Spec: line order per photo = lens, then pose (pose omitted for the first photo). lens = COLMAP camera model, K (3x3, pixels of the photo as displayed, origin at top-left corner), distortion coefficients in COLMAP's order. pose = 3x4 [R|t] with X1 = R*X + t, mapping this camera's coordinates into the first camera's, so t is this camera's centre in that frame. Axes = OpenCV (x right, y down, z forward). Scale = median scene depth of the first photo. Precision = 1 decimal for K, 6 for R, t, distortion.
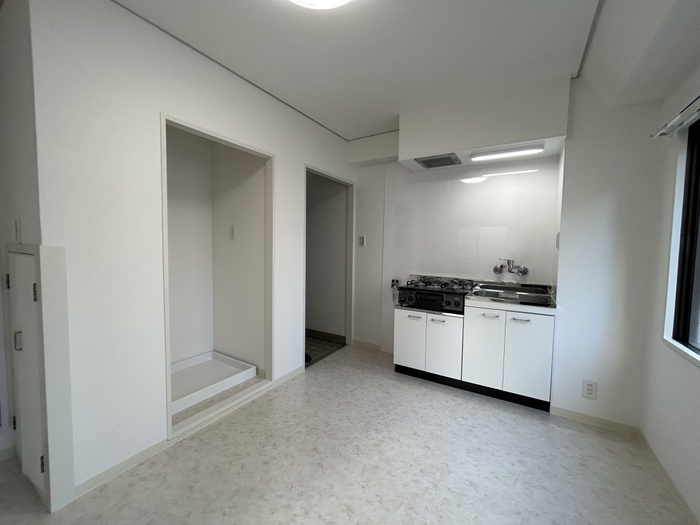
lens RADIAL K [[282.3, 0, 347.8], [0, 282.3, 262.4], [0, 0, 1]] dist [-0.002583, 0.000592]
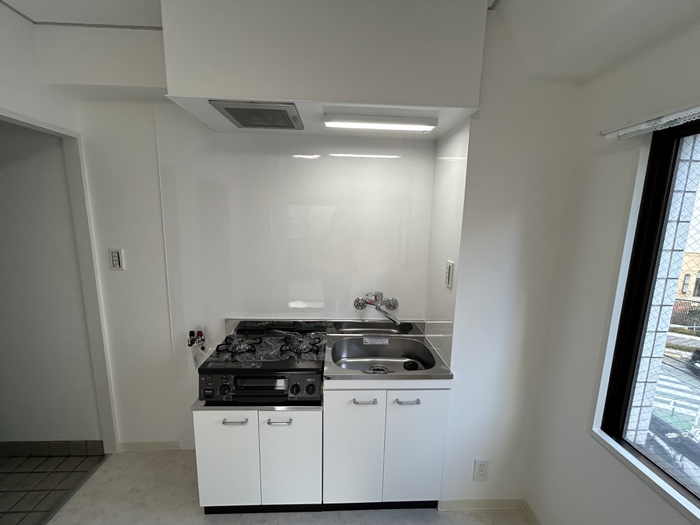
lens RADIAL K [[282.3, 0, 347.8], [0, 282.3, 262.4], [0, 0, 1]] dist [-0.002583, 0.000592]
pose [[0.828179, -0.088930, 0.553363, 0.145418], [0.026310, 0.992412, 0.120113, -0.154750], [-0.559845, -0.084916, 0.824234, 0.473396]]
